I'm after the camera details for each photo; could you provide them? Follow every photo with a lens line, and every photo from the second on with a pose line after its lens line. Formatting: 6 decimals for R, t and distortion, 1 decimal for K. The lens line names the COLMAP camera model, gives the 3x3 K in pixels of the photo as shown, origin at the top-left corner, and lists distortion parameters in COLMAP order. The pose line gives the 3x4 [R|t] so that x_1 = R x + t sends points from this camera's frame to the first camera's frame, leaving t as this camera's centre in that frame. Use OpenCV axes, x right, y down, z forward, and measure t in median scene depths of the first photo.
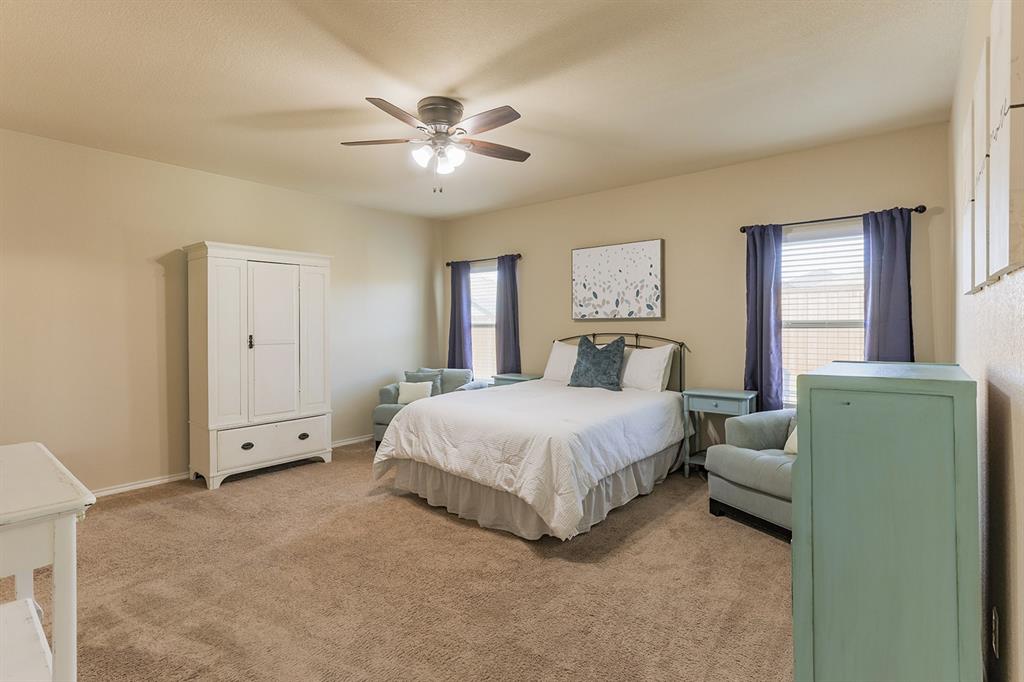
lens RADIAL K [[502.1, 0, 519.4], [0, 502.1, 339.6], [0, 0, 1]] dist [-0.005191, 0.002116]
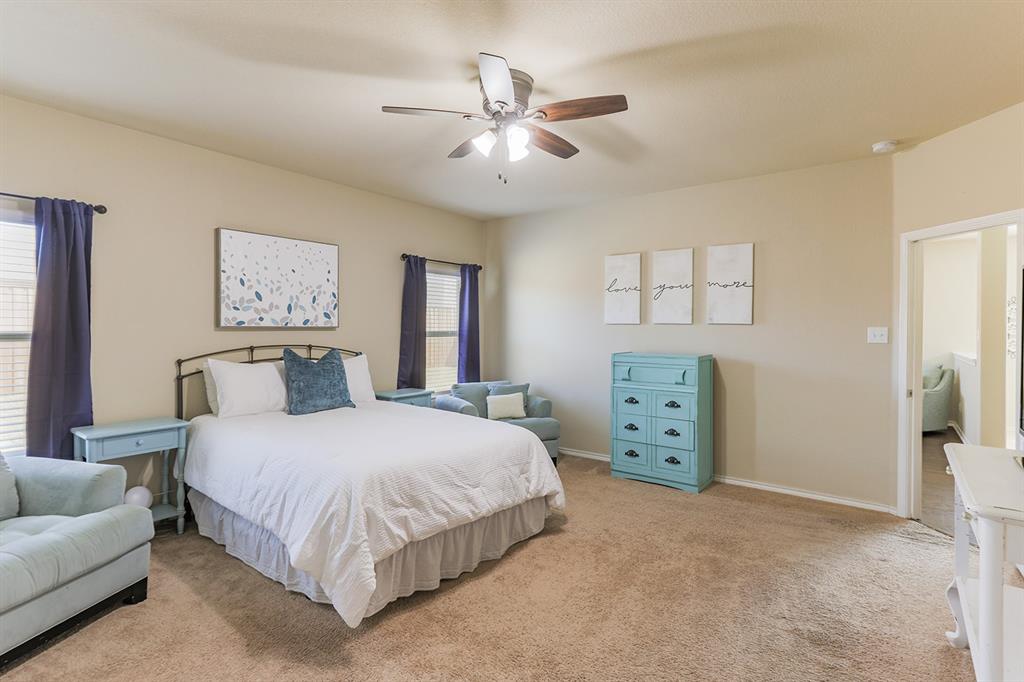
lens RADIAL K [[502.1, 0, 515.8], [0, 502.1, 337.5], [0, 0, 1]] dist [-0.005191, 0.002116]
pose [[-0.040253, -0.014078, 0.999090, -0.692131], [0.021229, 0.999663, 0.014942, -0.031230], [-0.998964, 0.021812, -0.039940, 0.697573]]
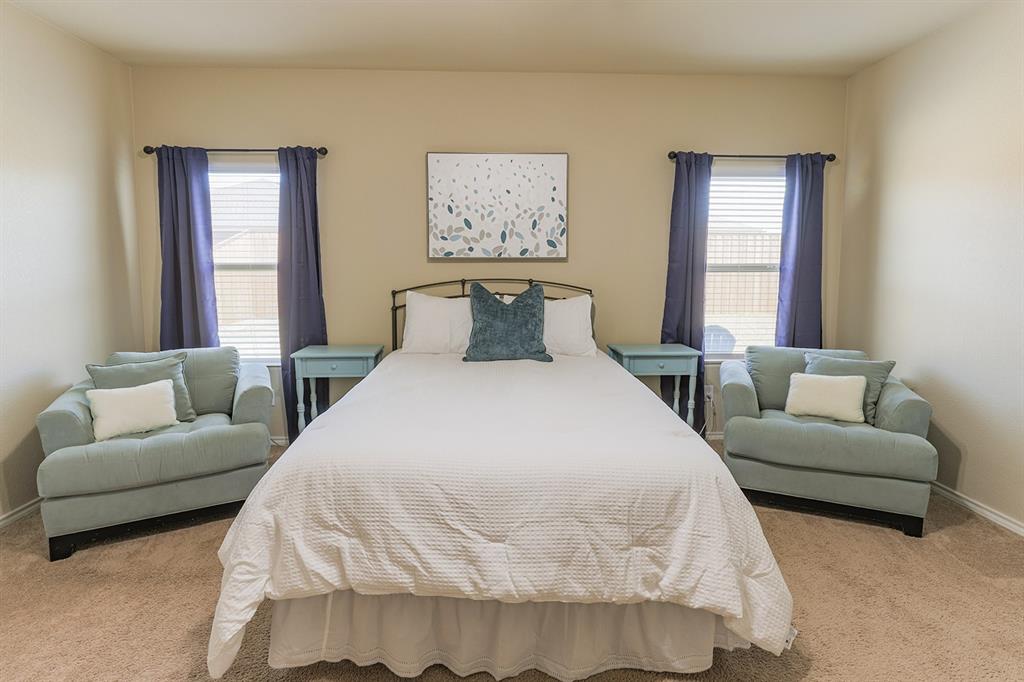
lens RADIAL K [[502.1, 0, 510.2], [0, 502.1, 311.2], [0, 0, 1]] dist [-0.005191, 0.002116]
pose [[0.747810, -0.056865, 0.661473, -0.295597], [0.013149, 0.997398, 0.070878, -0.018414], [-0.663782, -0.044305, 0.746612, 0.479106]]
